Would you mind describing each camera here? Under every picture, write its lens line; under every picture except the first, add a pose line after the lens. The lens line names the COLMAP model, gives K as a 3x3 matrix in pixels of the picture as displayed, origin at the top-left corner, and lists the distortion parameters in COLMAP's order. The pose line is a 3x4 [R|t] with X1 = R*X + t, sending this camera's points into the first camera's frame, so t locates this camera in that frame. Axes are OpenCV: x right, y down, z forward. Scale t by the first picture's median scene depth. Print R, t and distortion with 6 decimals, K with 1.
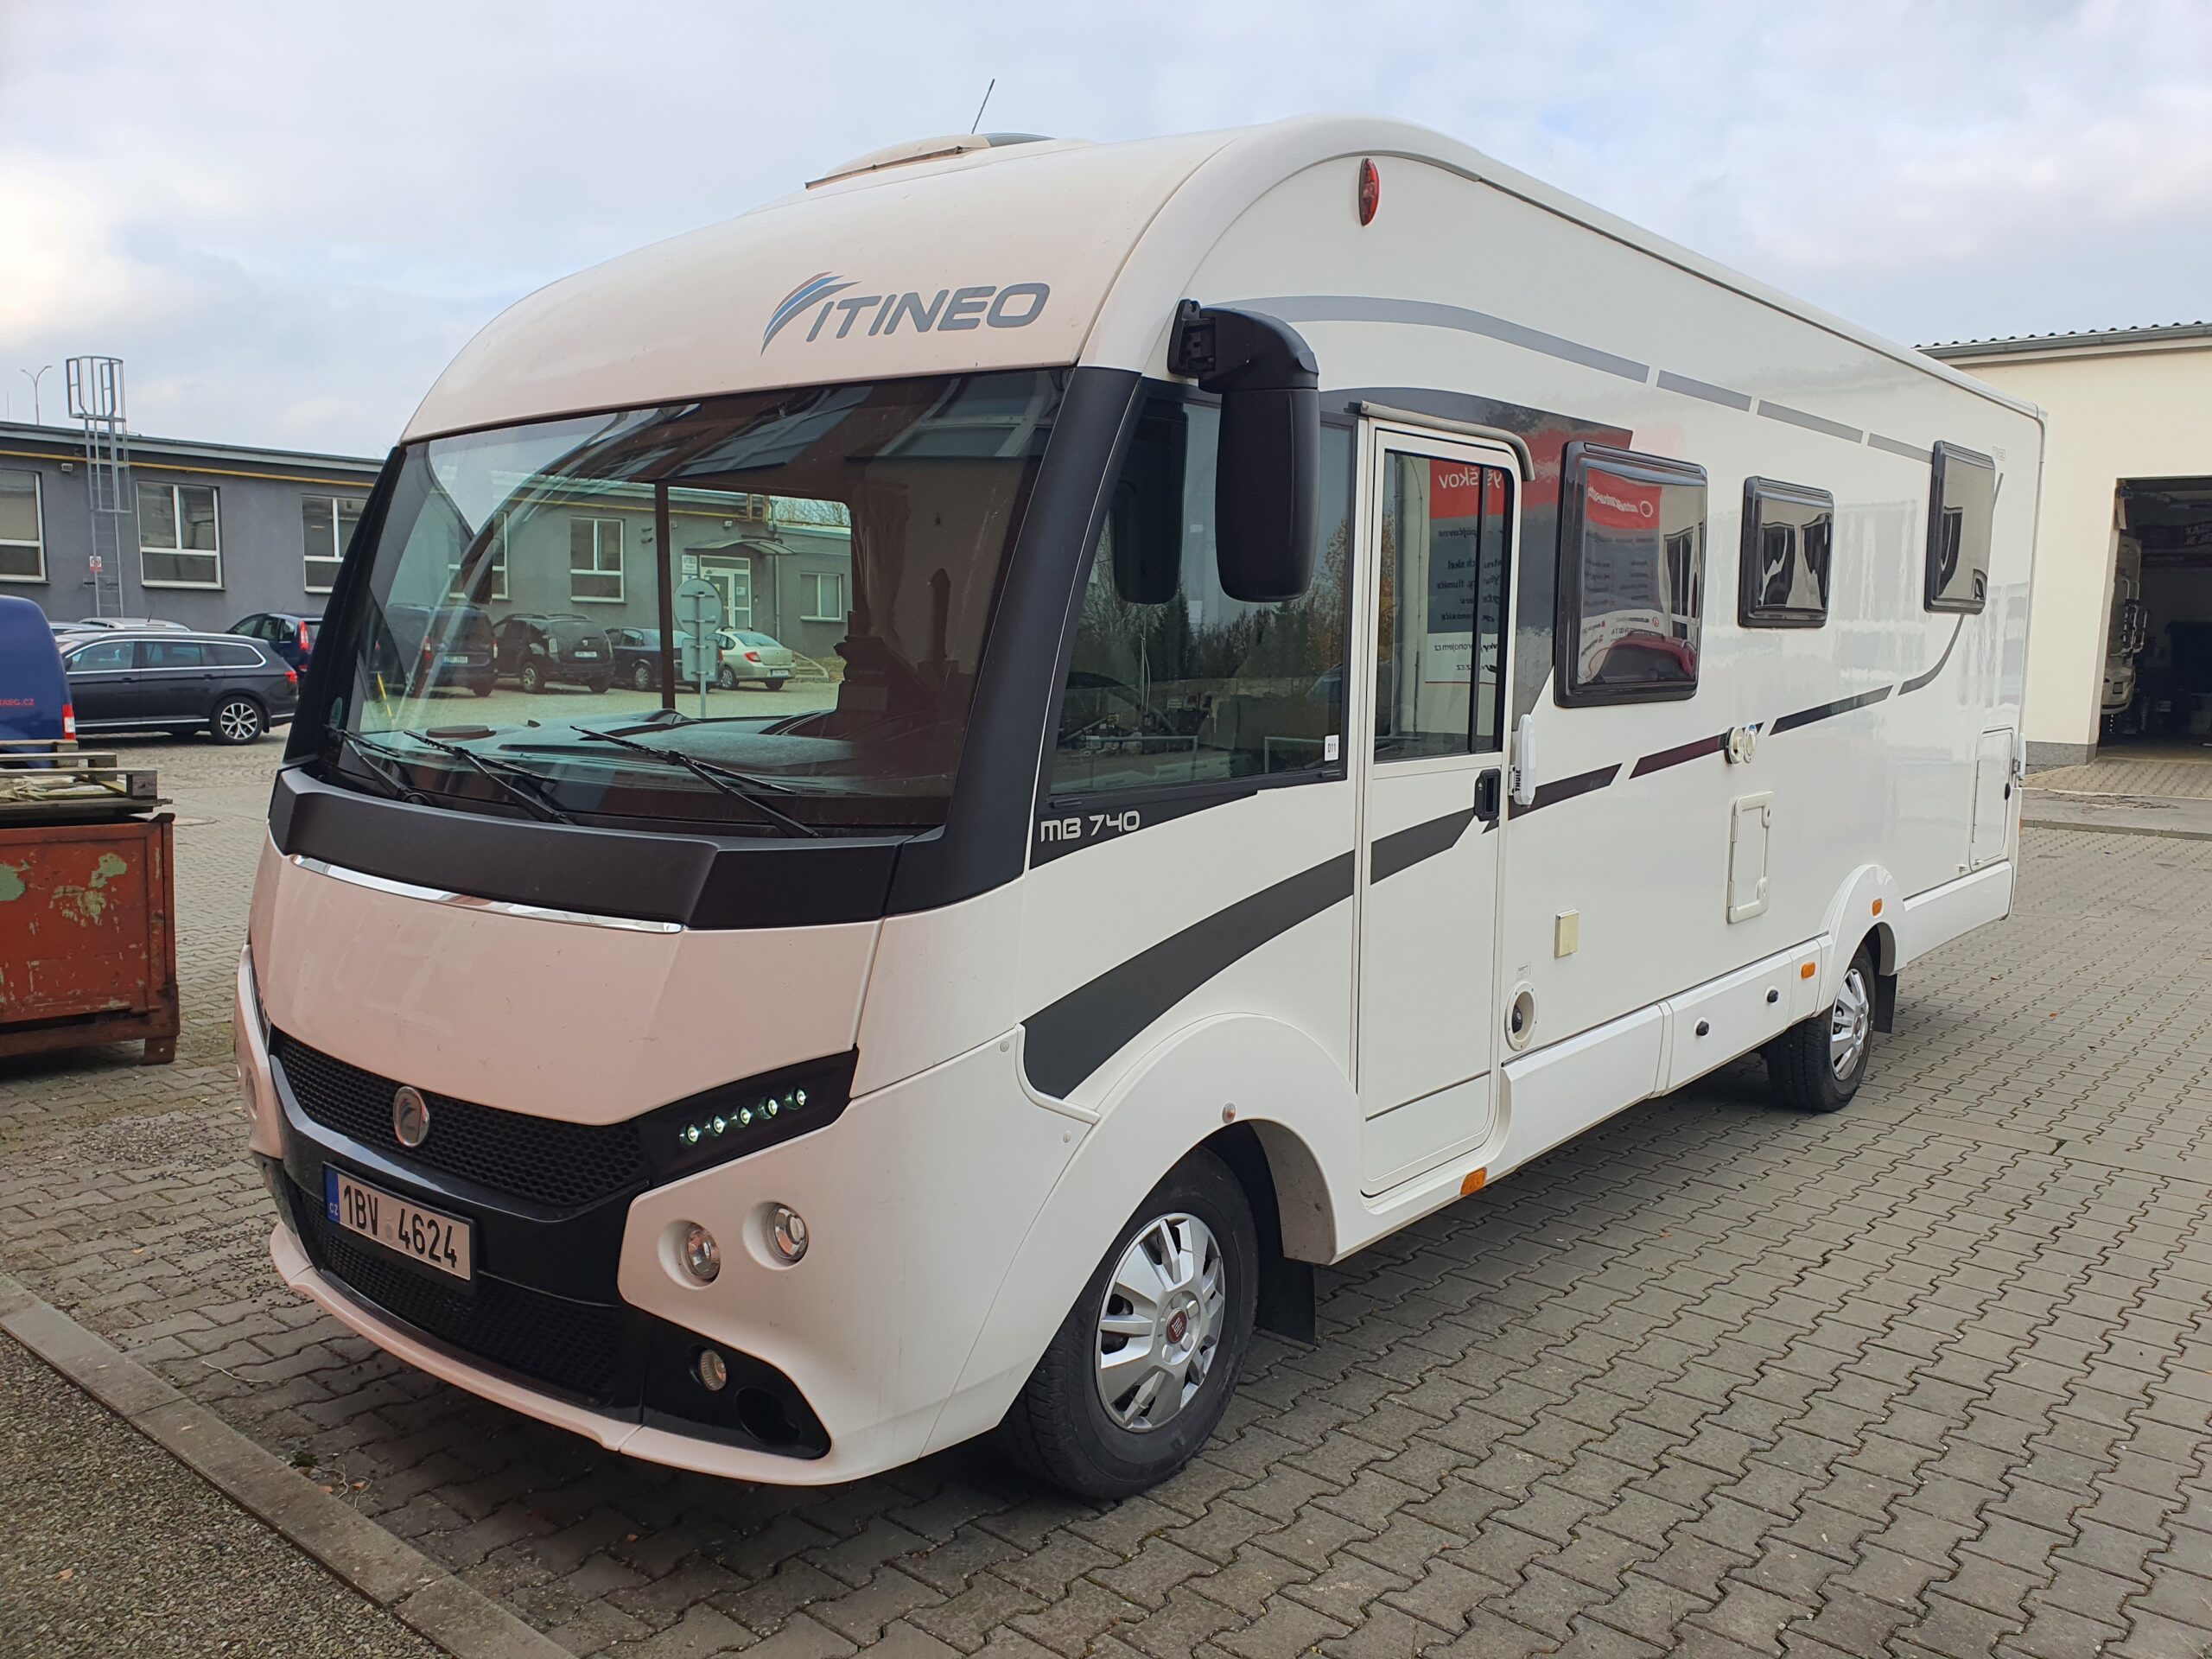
lens RADIAL K [[1706.9, 0, 1098.0], [0, 1706.9, 825.7], [0, 0, 1]] dist [0.044678, -0.009563]
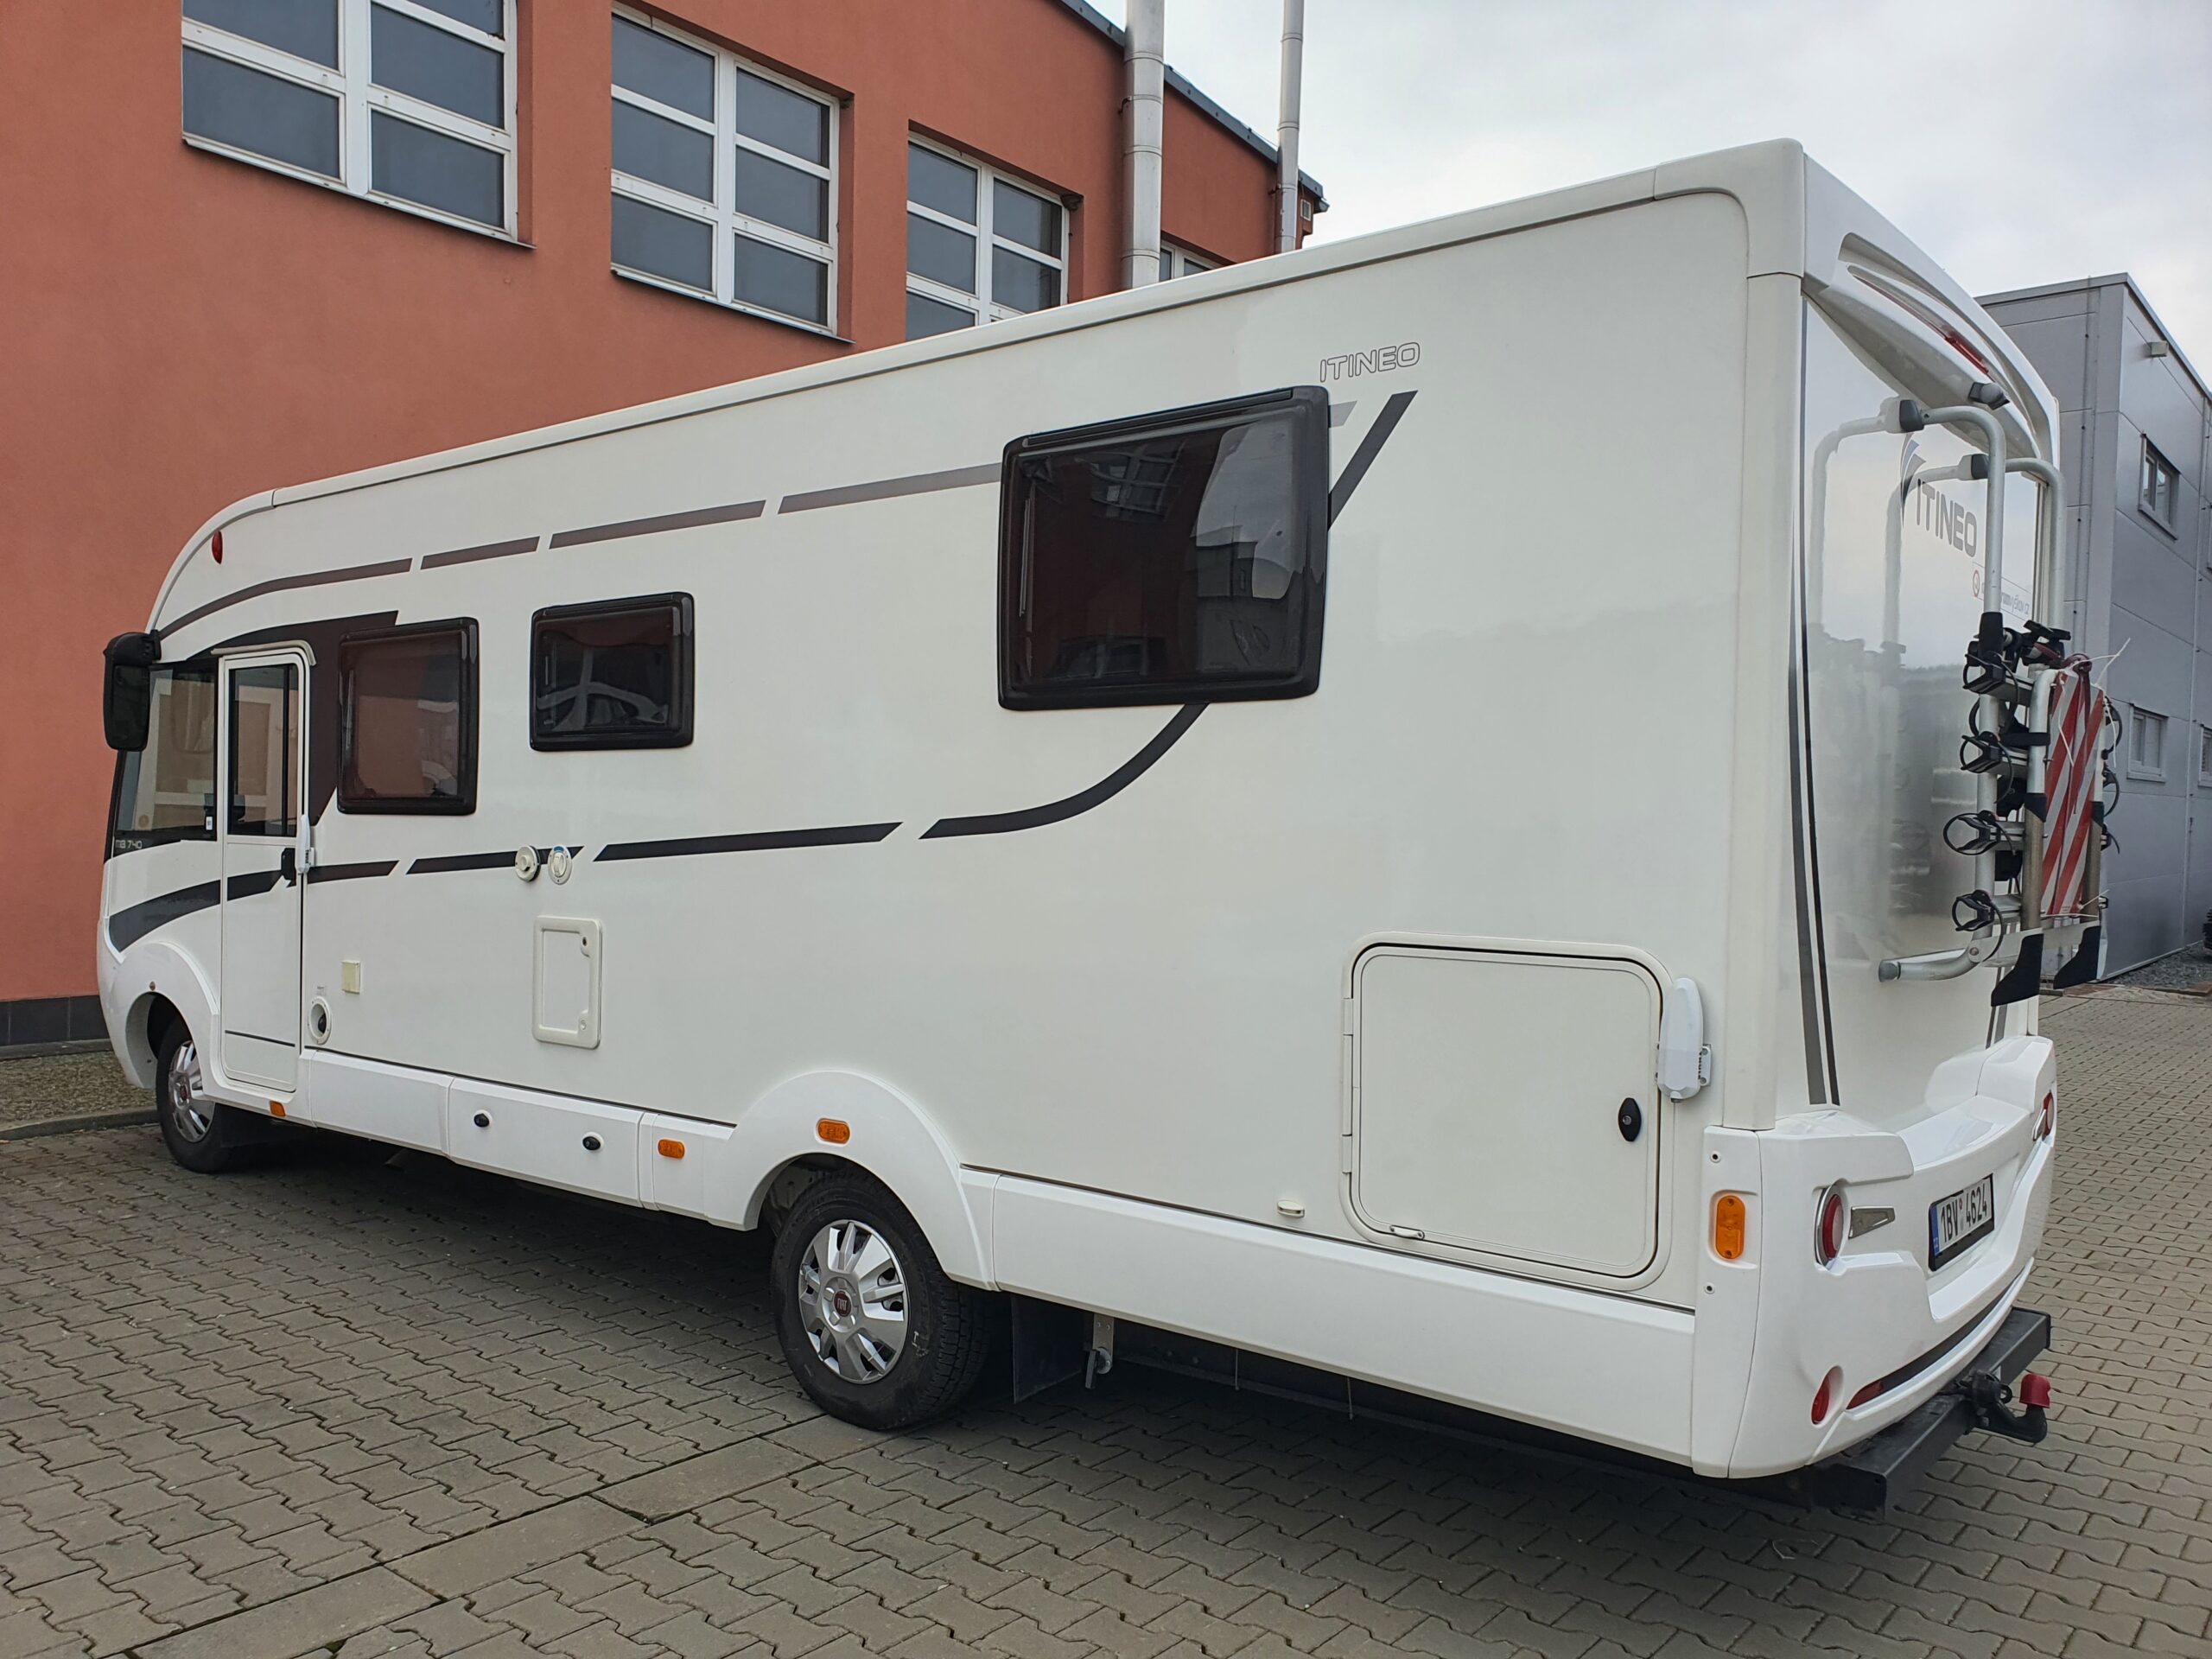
lens RADIAL K [[1706.9, 0, 1098.5], [0, 1706.9, 835.8], [0, 0, 1]] dist [0.044678, -0.009563]
pose [[0.010556, 0.000215, -0.999944, 1.876168], [-0.129333, 0.991601, -0.001152, -0.142257], [0.991545, 0.129338, 0.010495, 1.759308]]
